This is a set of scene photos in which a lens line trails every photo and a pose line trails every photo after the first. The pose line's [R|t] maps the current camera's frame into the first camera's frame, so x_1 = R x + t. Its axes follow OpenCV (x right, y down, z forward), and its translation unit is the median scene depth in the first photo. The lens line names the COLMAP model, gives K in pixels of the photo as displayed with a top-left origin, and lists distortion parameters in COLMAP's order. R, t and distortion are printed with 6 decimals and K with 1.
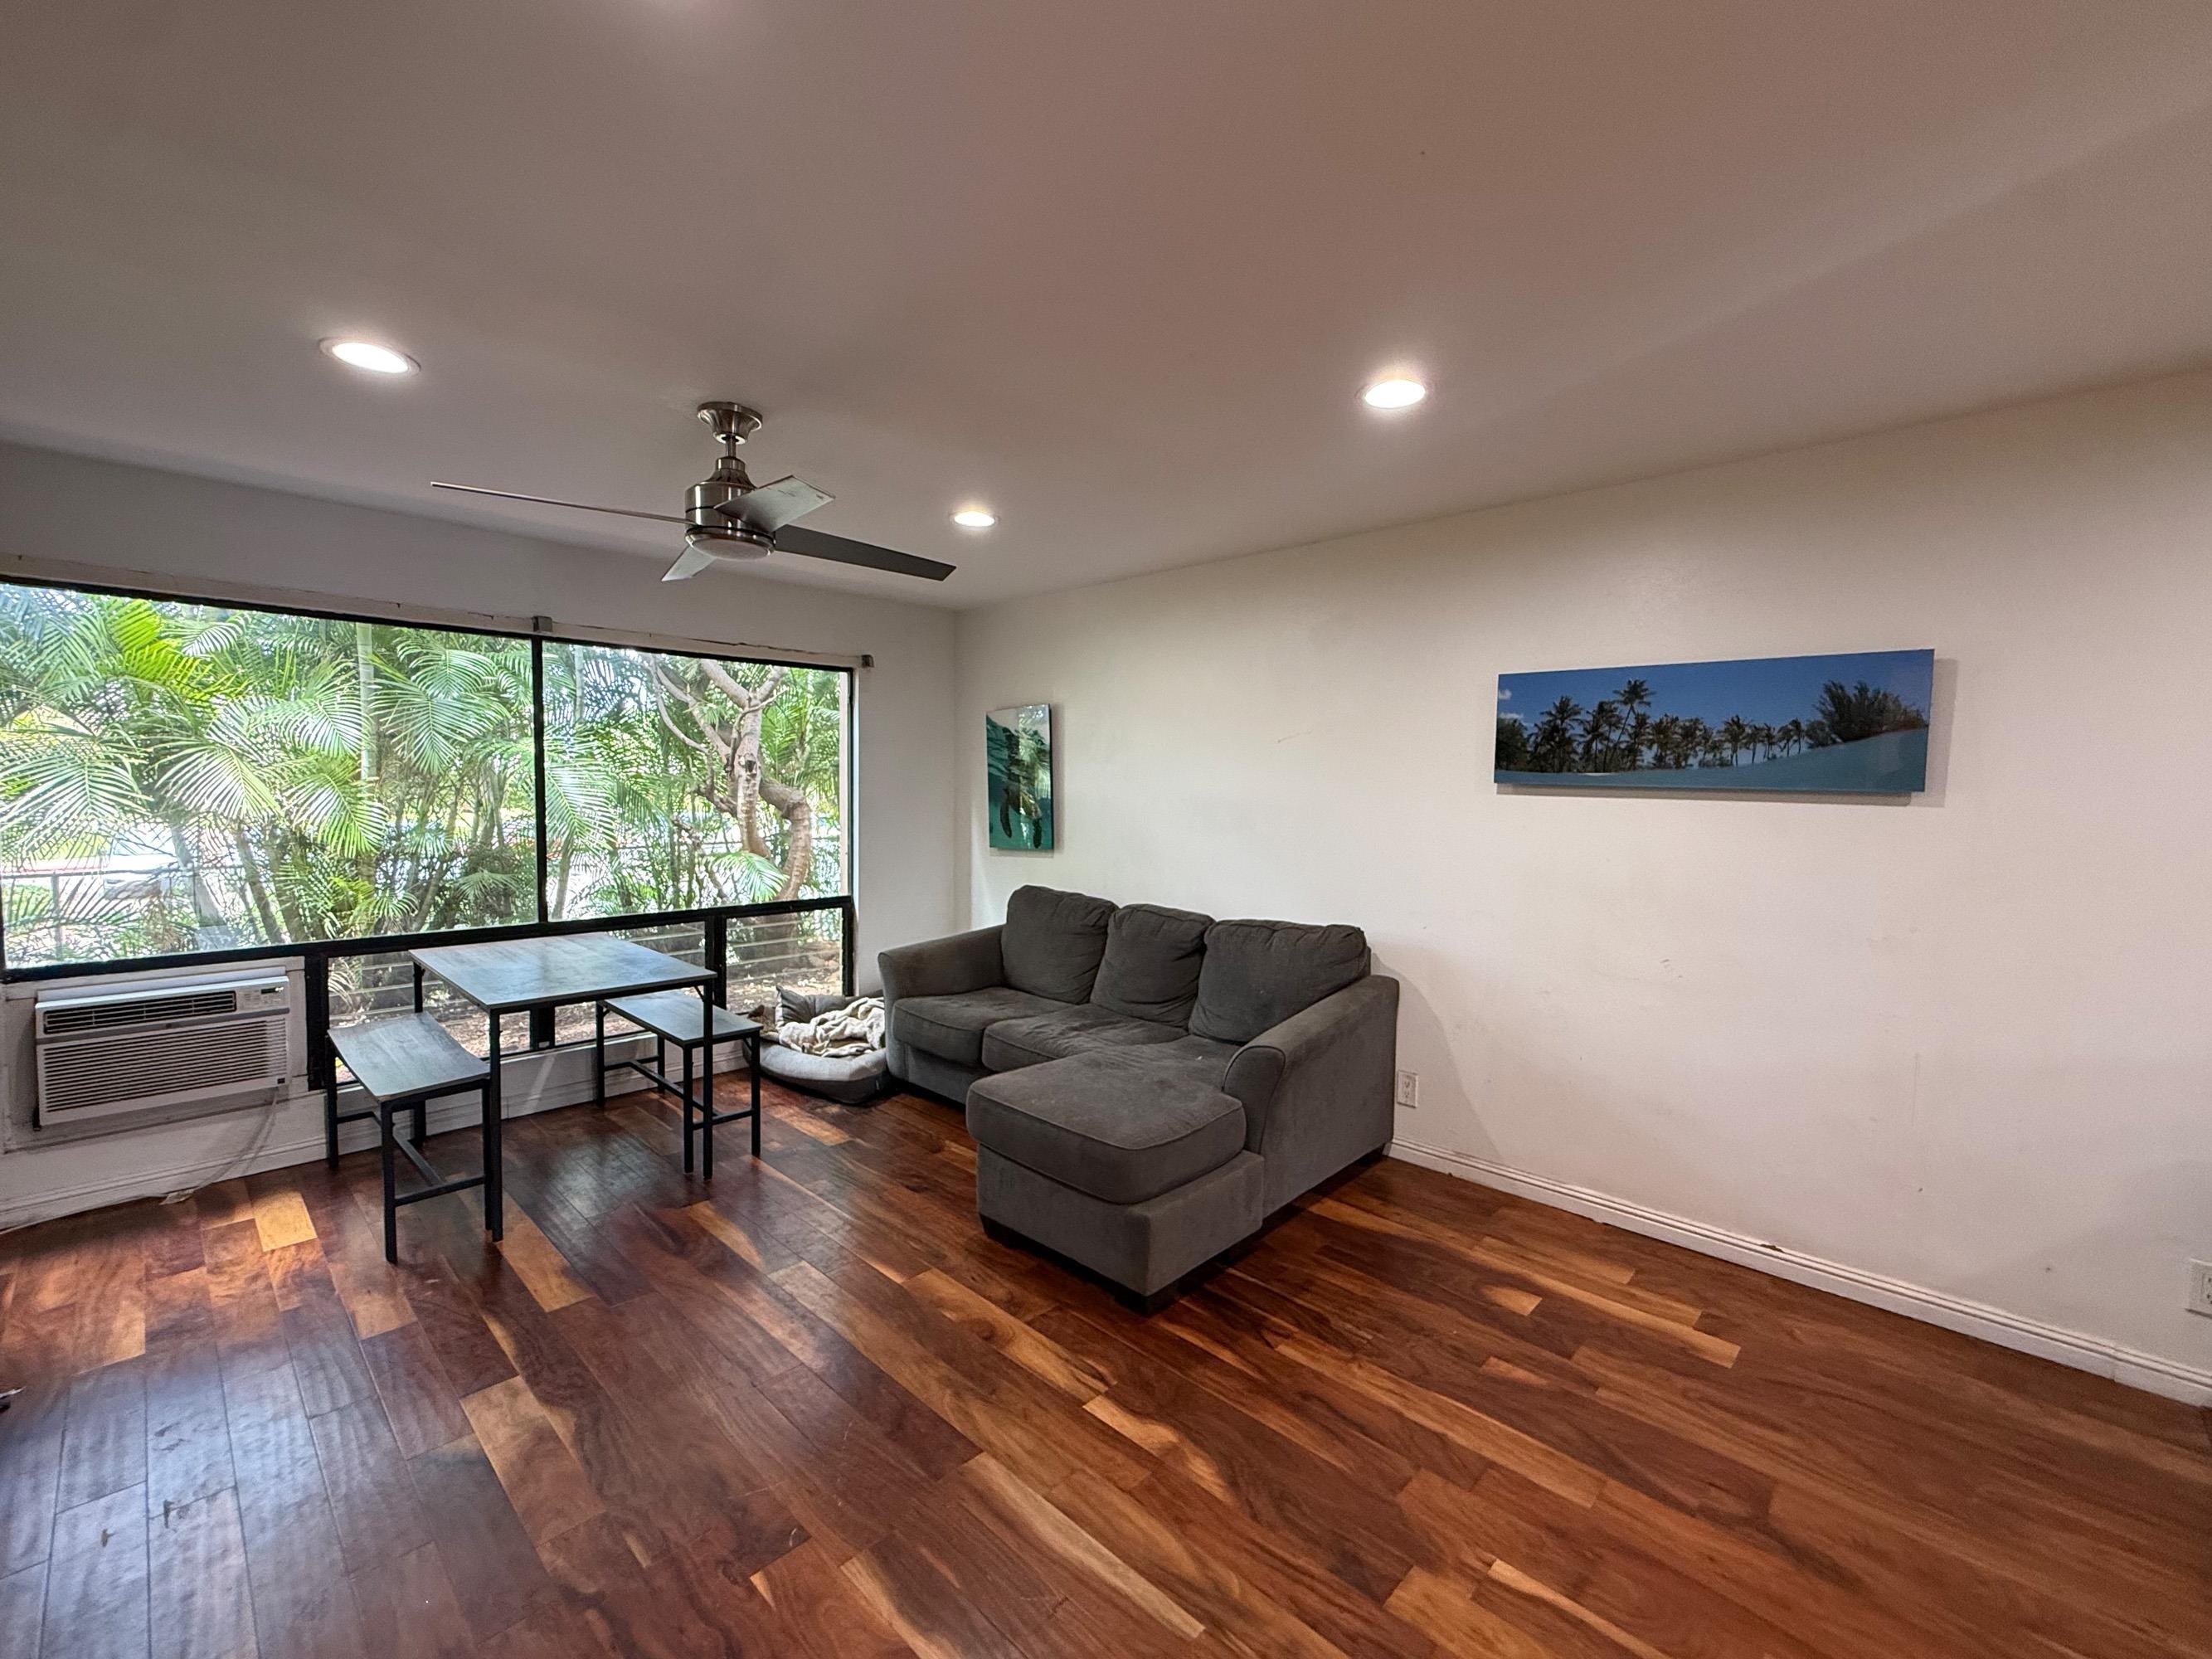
lens RADIAL K [[925.5, 0, 1106.0], [0, 925.5, 829.5], [0, 0, 1]] dist [0.008130, 0.000055]
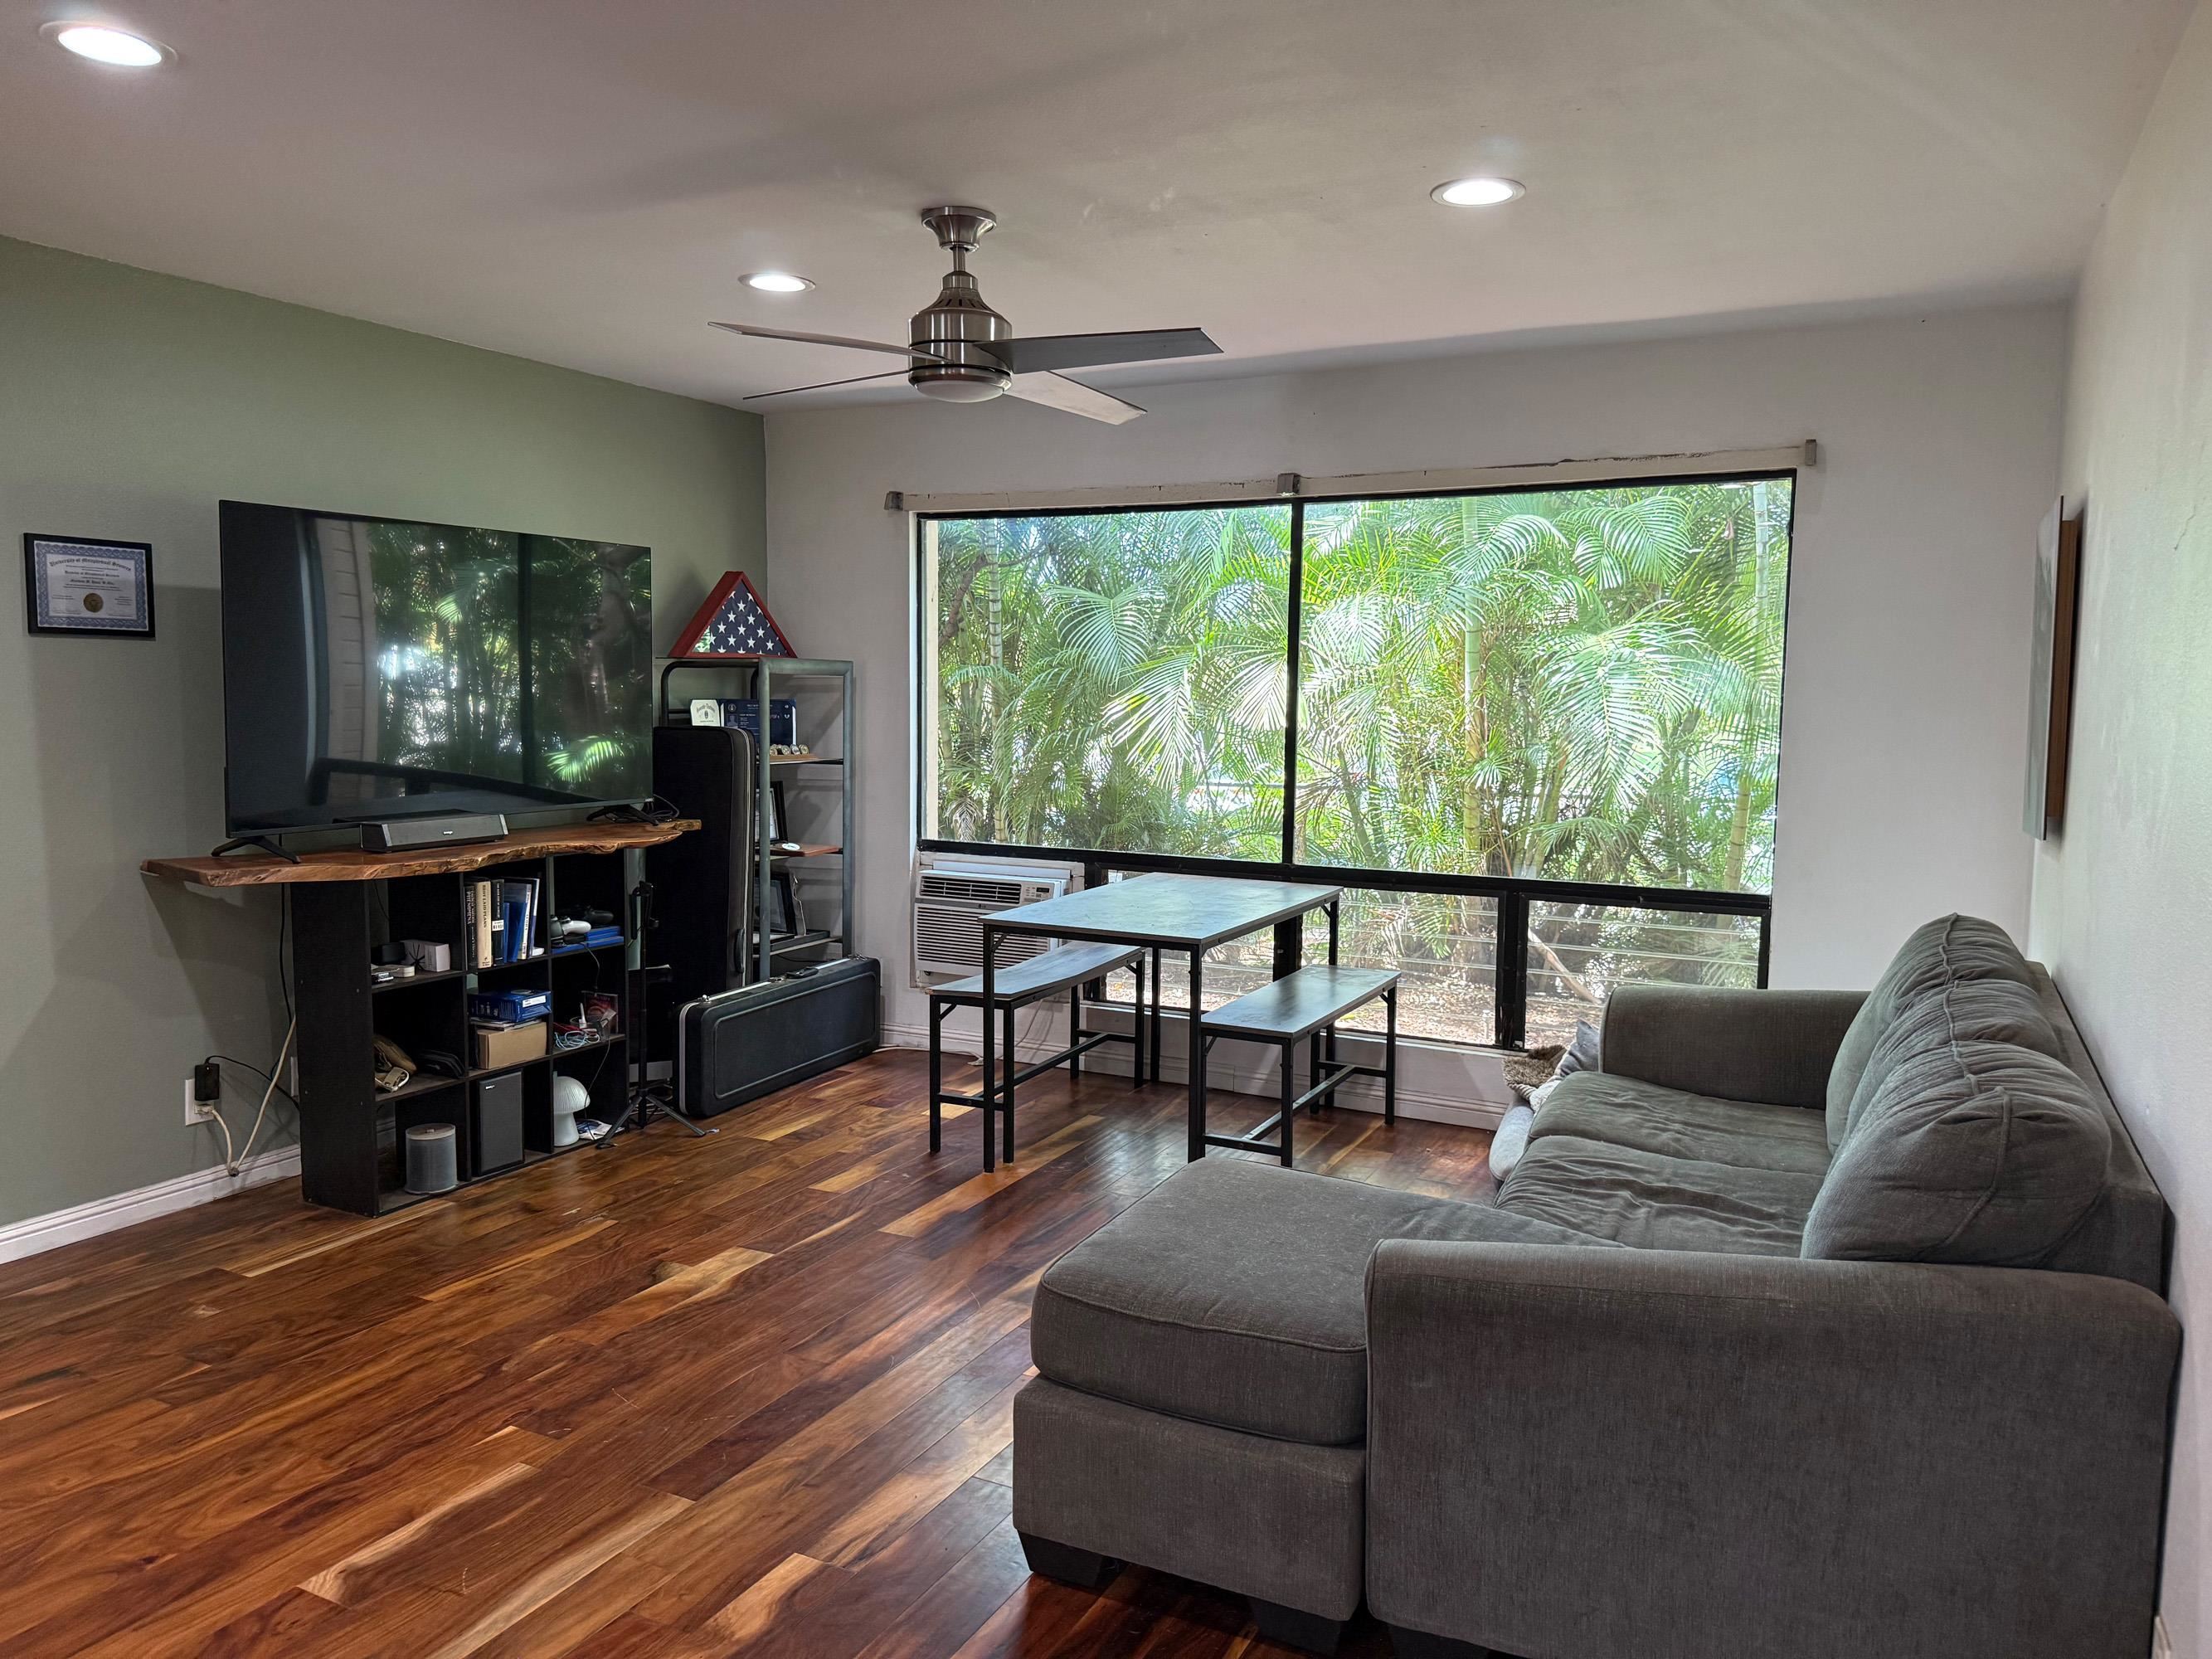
lens RADIAL K [[1562.6, 0, 1106.0], [0, 1562.6, 829.5], [0, 0, 1]] dist [0.068614, -0.094509]
pose [[0.294056, 0.082012, -0.952263, 0.789930], [-0.054439, 0.996132, 0.068980, -0.015758], [0.954237, 0.031557, 0.297383, 0.586590]]
